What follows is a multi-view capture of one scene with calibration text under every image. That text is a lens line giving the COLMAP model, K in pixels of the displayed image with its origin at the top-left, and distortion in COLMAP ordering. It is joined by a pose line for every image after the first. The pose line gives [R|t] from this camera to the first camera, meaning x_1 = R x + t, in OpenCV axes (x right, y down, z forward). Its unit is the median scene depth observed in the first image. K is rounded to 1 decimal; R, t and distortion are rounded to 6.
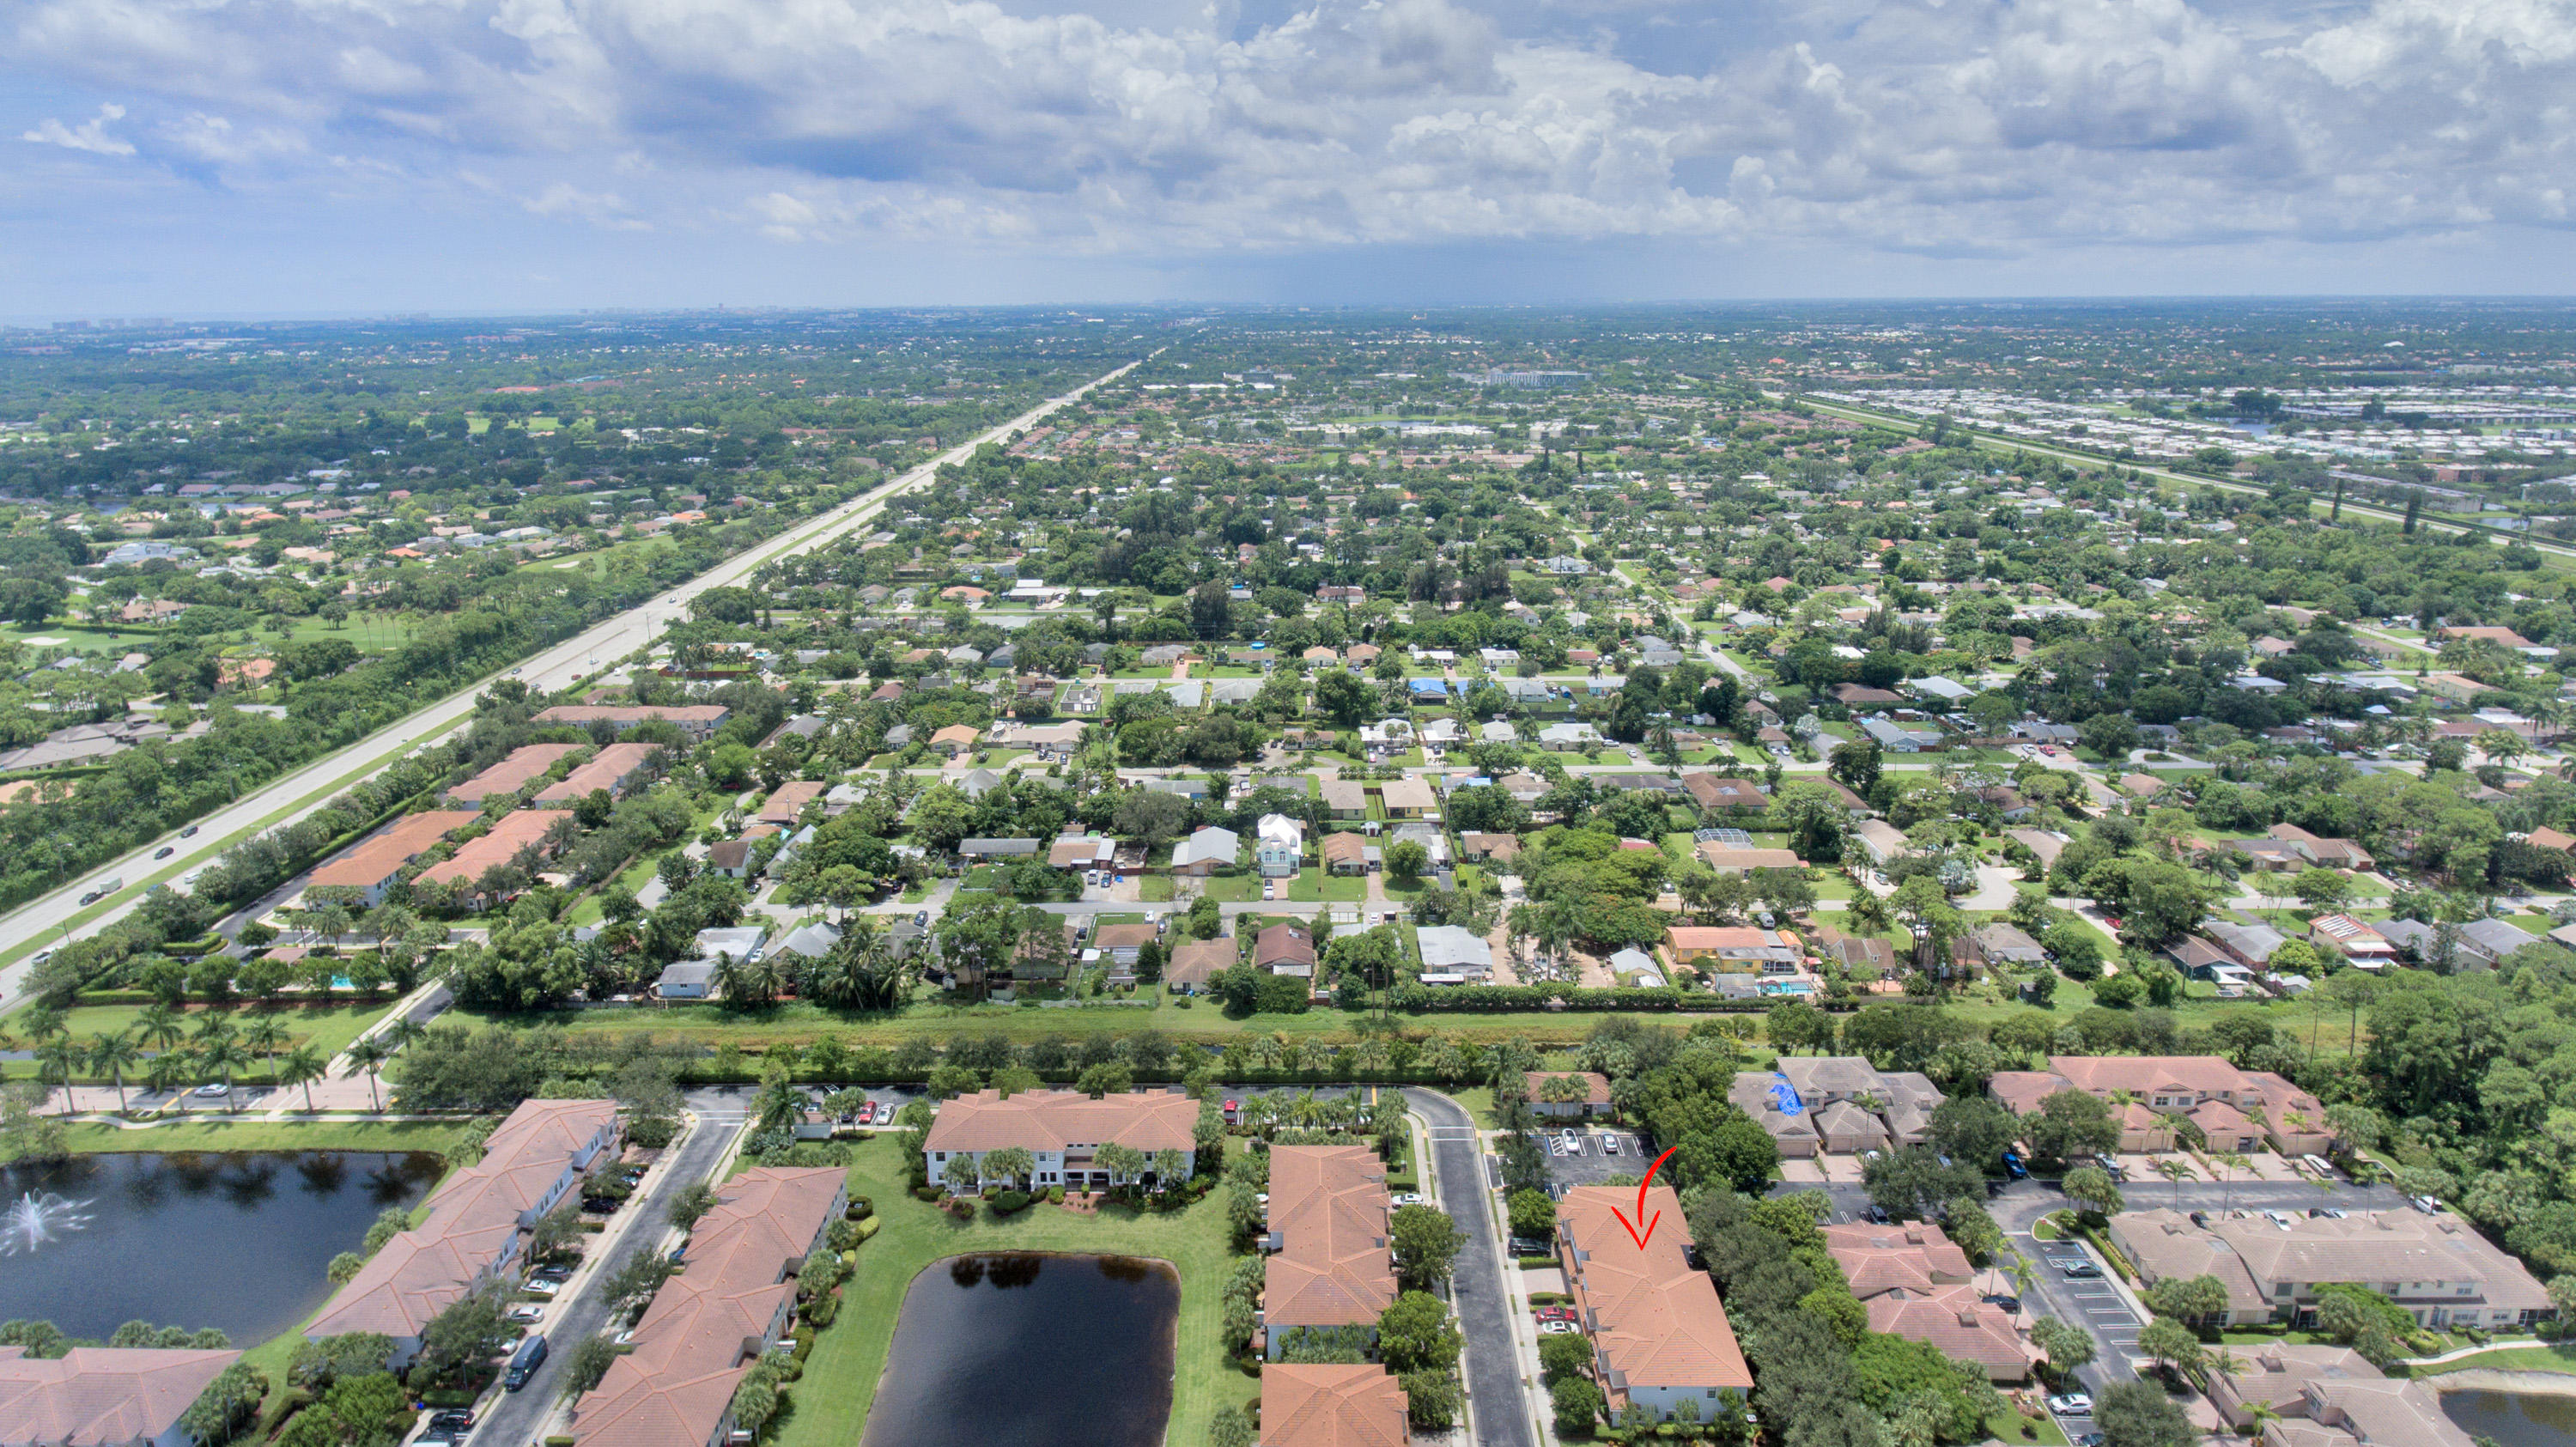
lens RADIAL K [[1495.6, 0, 1253.6], [0, 1495.6, 727.7], [0, 0, 1]] dist [0.000883, -0.002213]
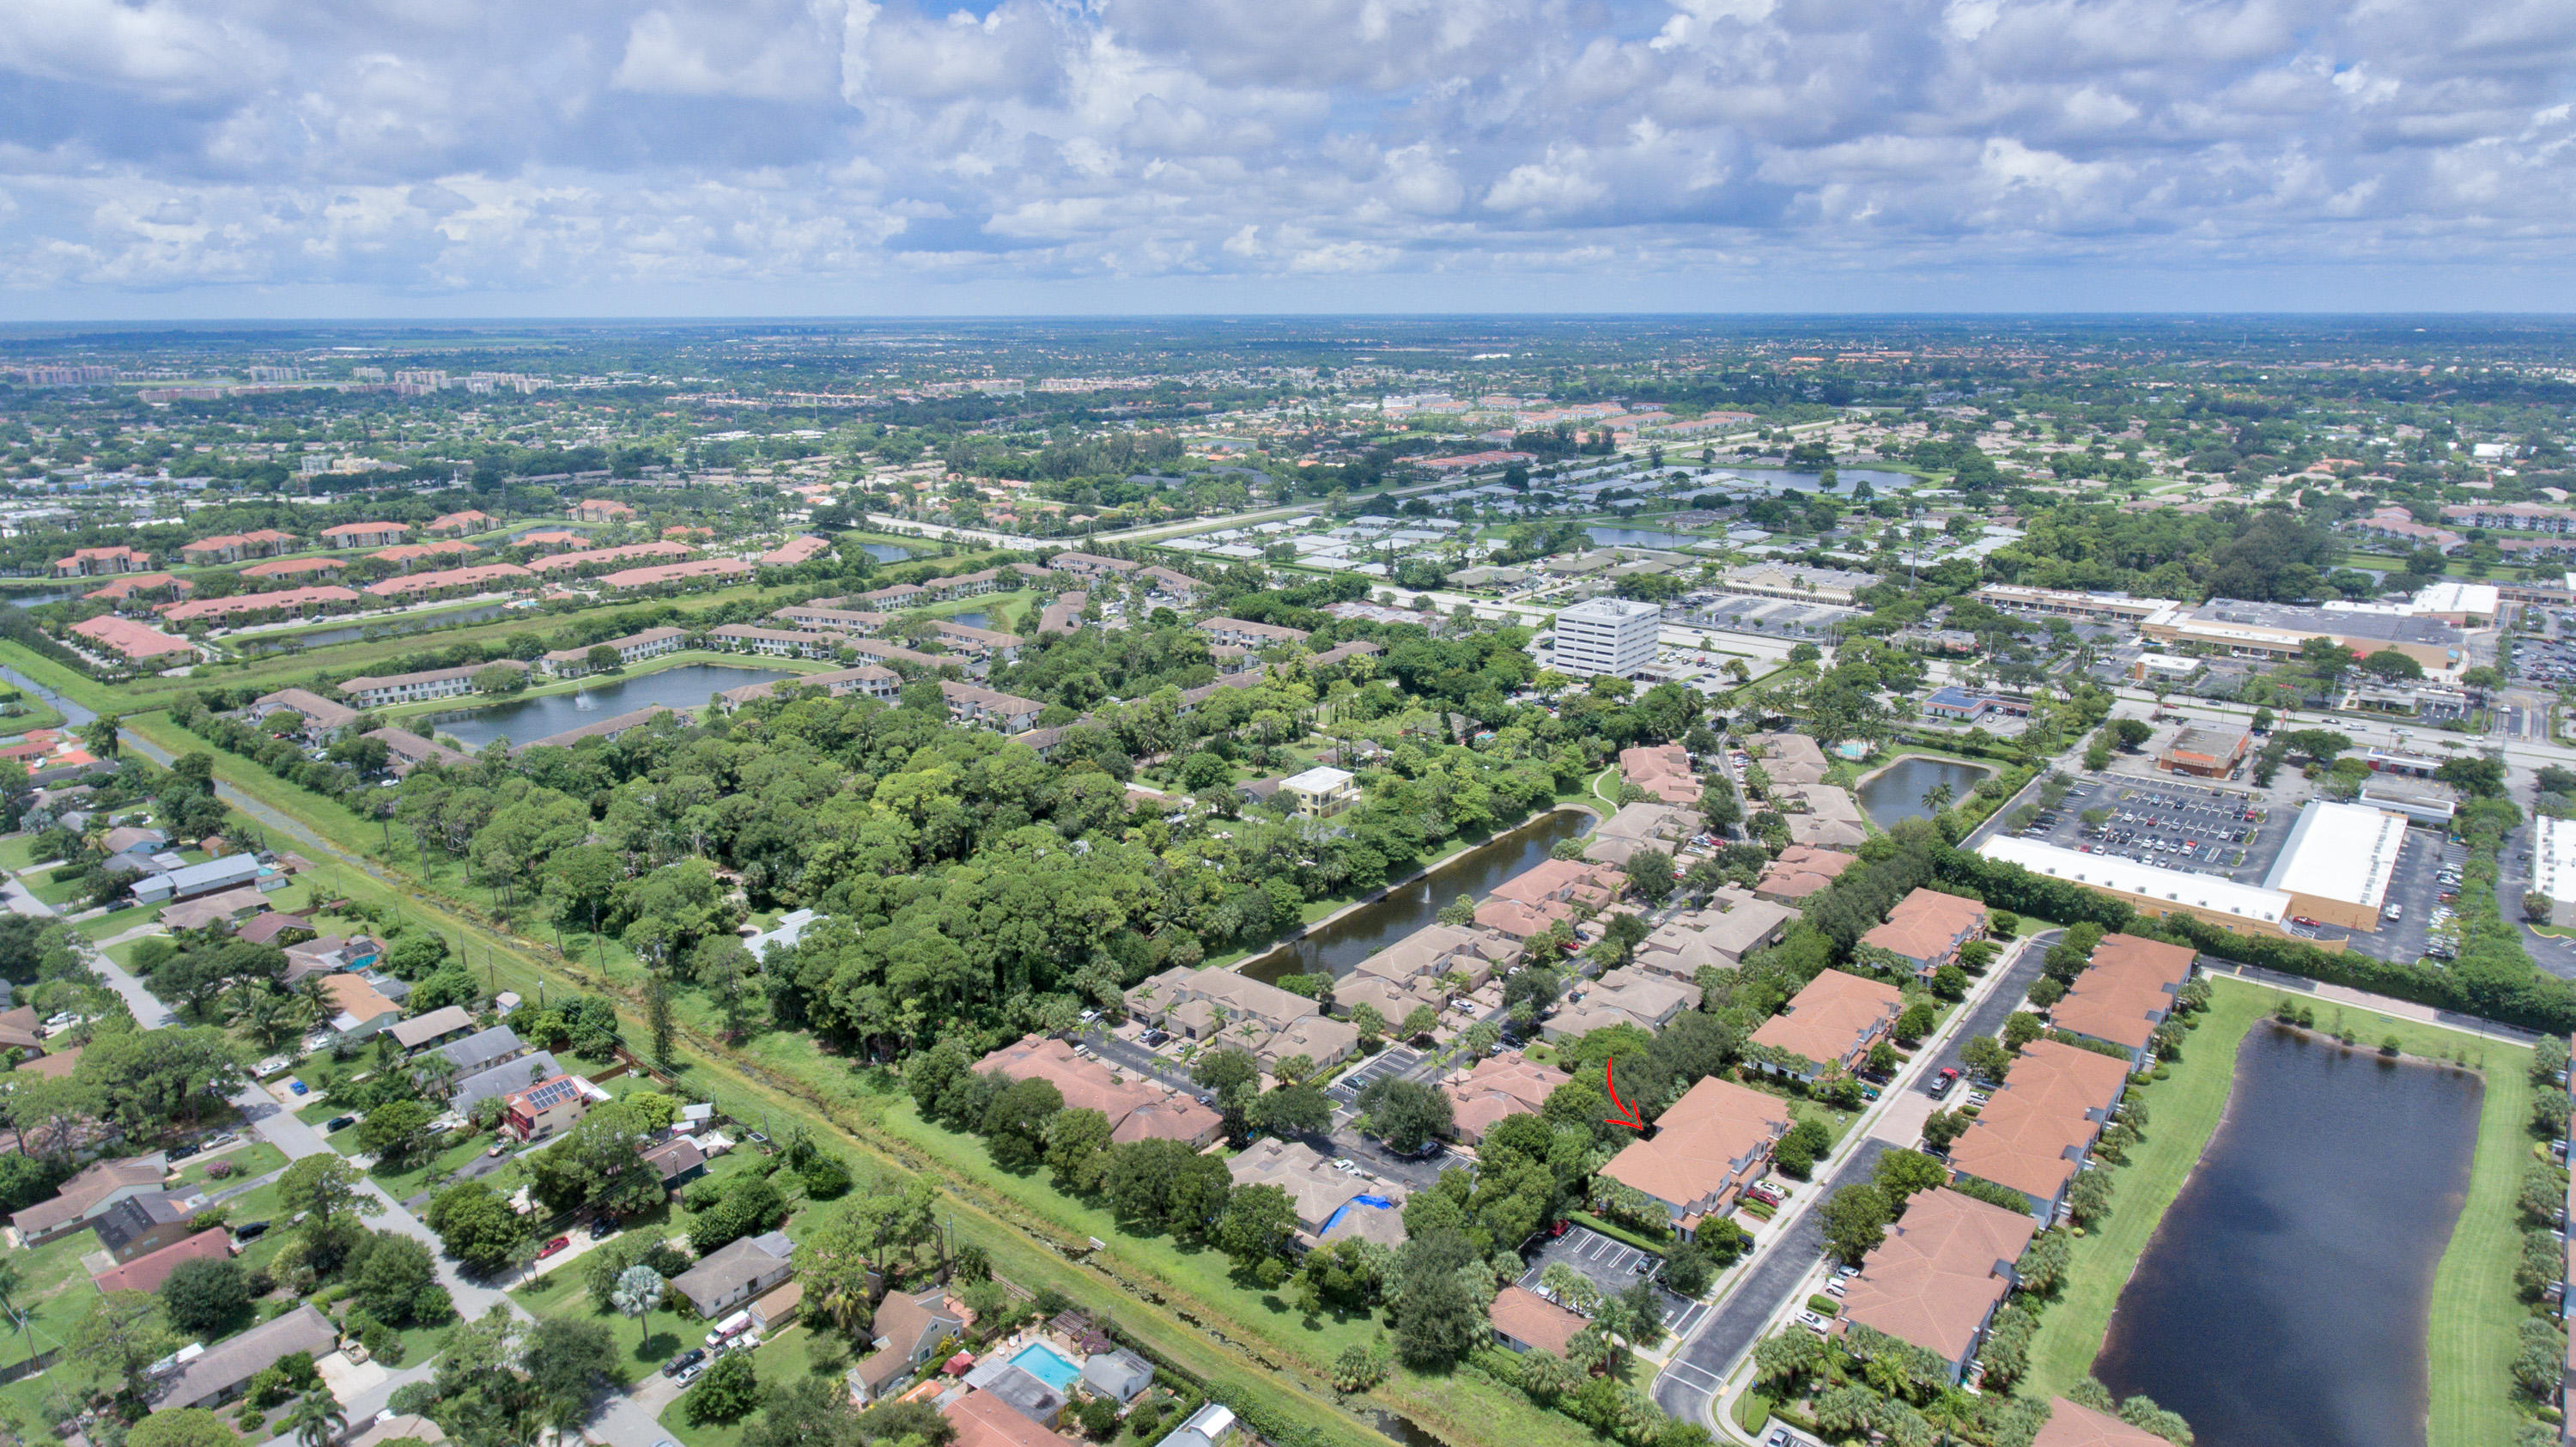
lens RADIAL K [[1516.5, 0, 1275.8], [0, 1516.5, 675.6], [0, 0, 1]] dist [-0.001729, -0.000657]
pose [[-0.788724, -0.130956, 0.600637, -0.070731], [0.181445, 0.883928, 0.430986, -0.243340], [-0.587360, 0.448911, -0.673414, 0.767653]]
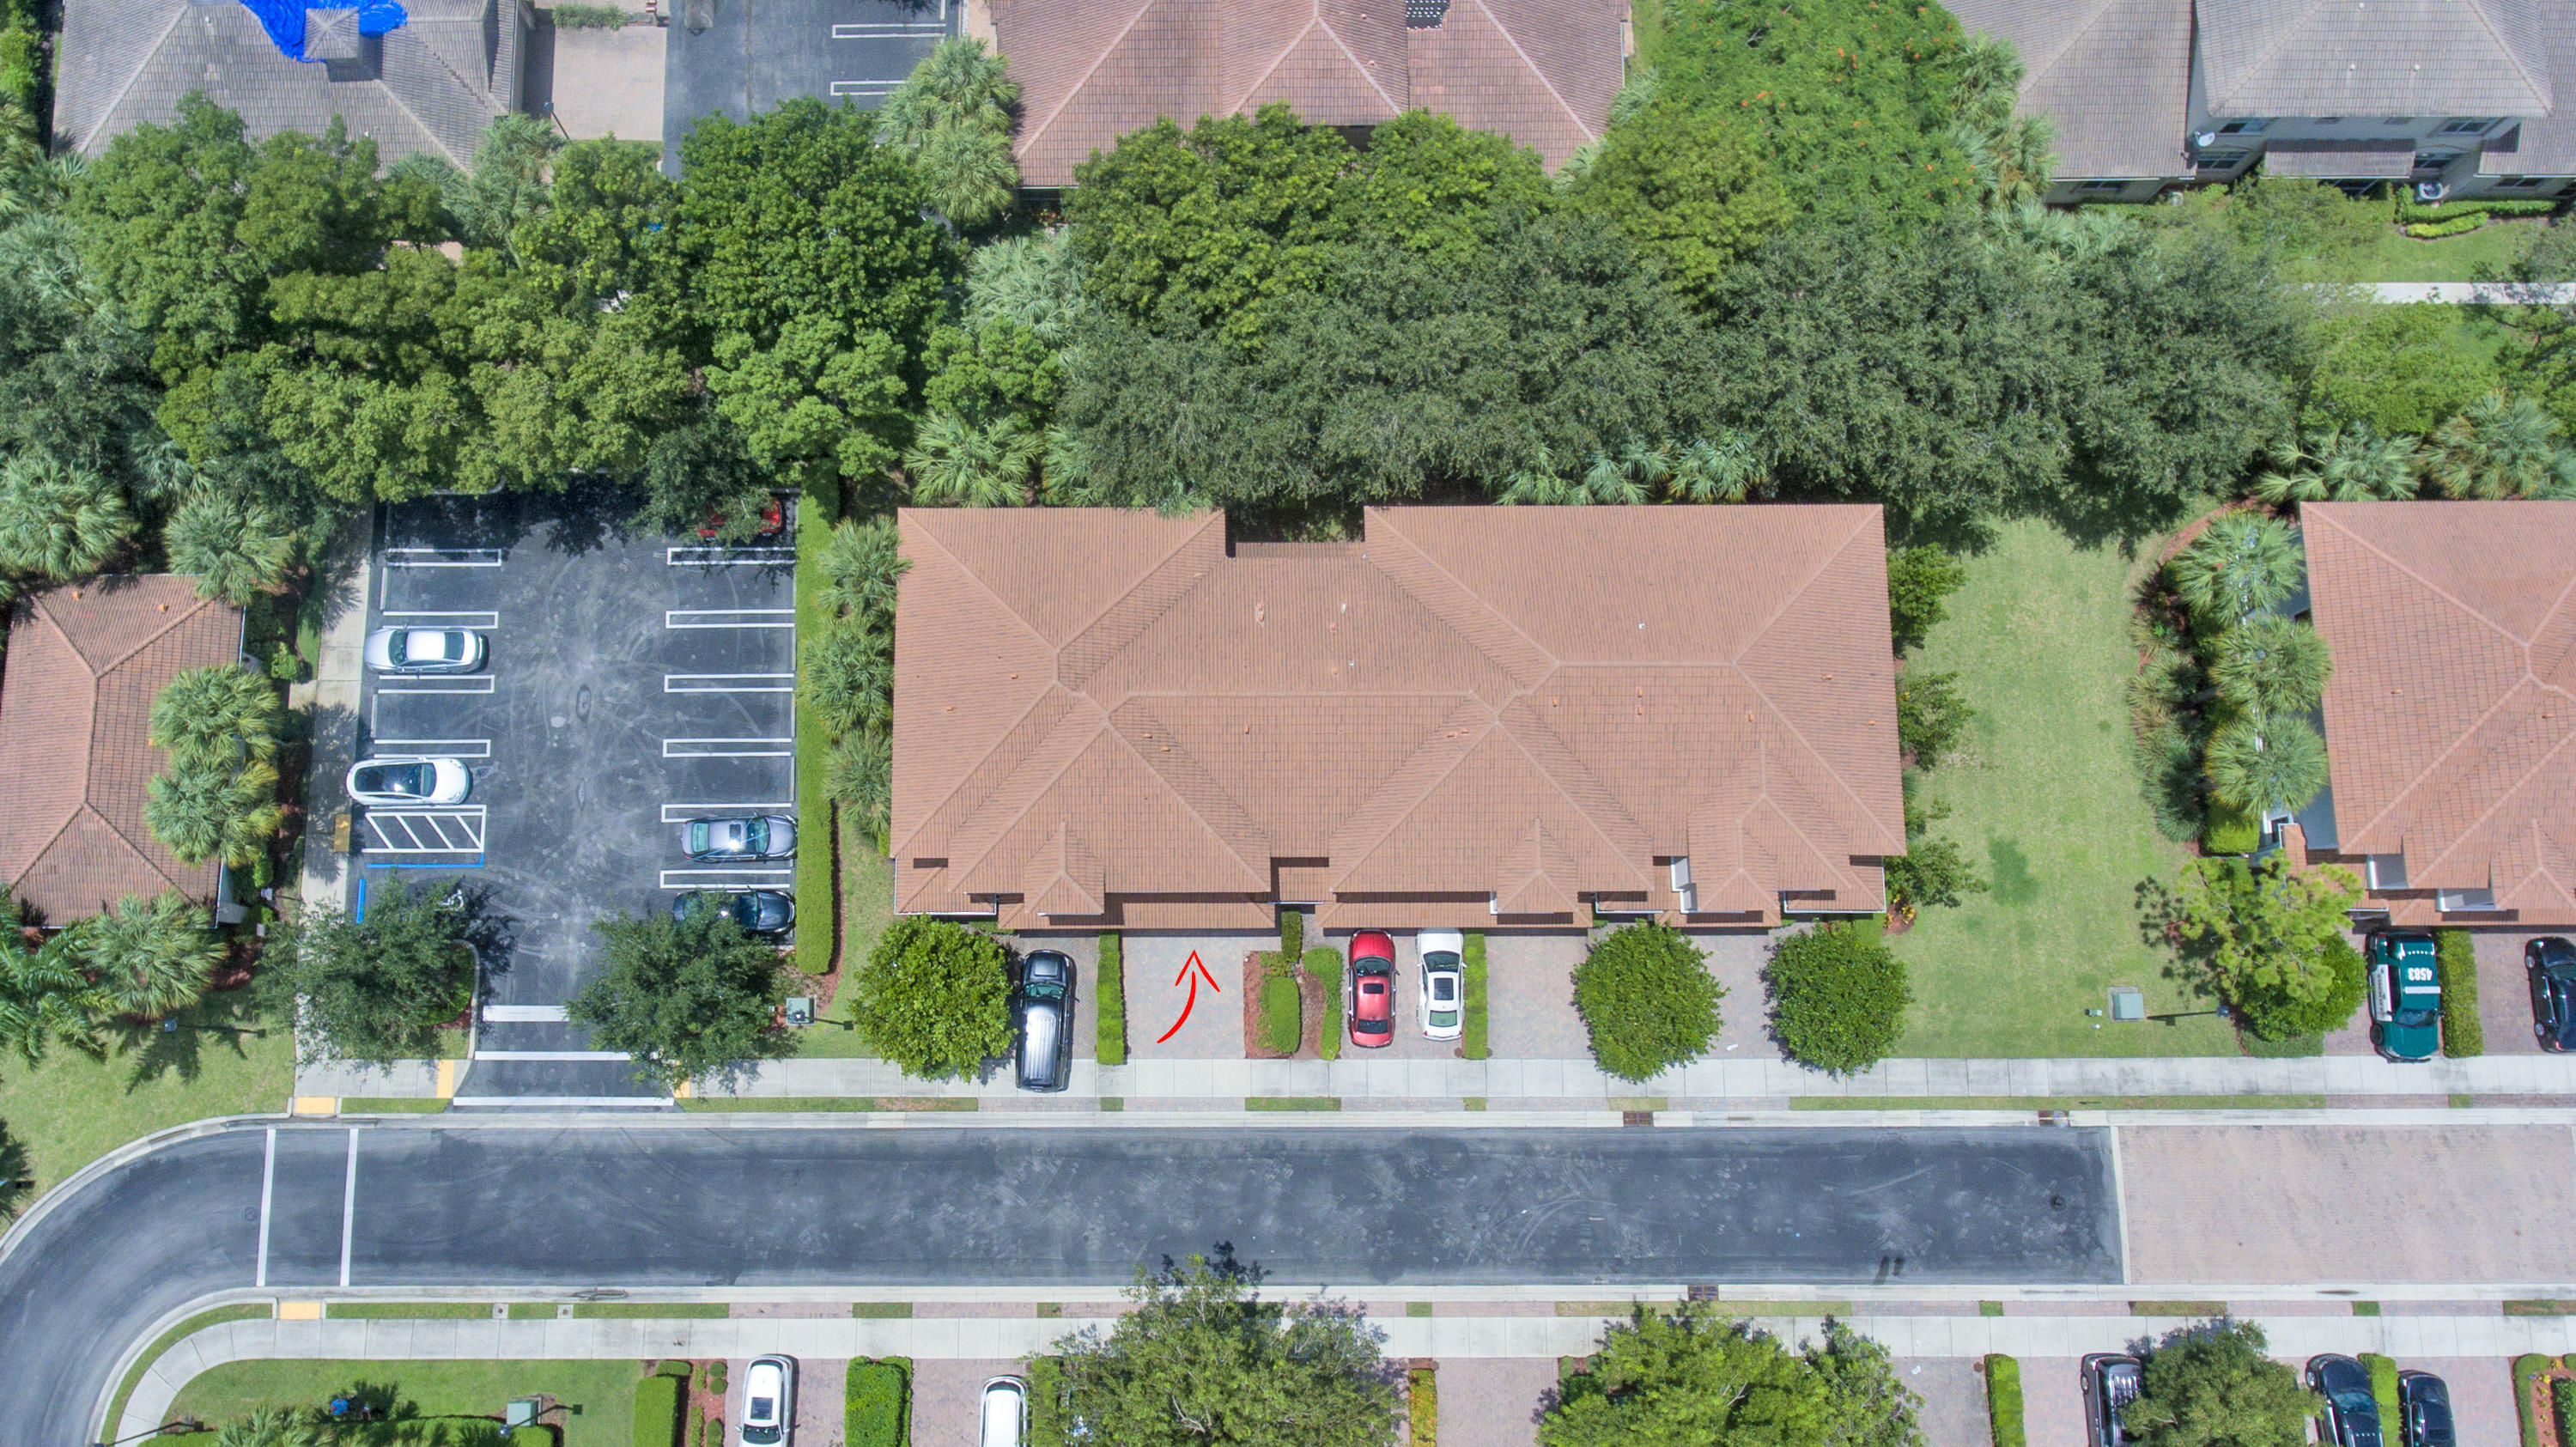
lens RADIAL K [[1516.5, 0, 1275.8], [0, 1516.5, 675.6], [0, 0, 1]] dist [-0.001729, -0.000657]
pose [[-0.028299, -0.988006, 0.151800, 0.089928], [0.272144, 0.138509, 0.952236, 0.023289], [-0.961840, 0.068259, 0.264960, 0.378739]]
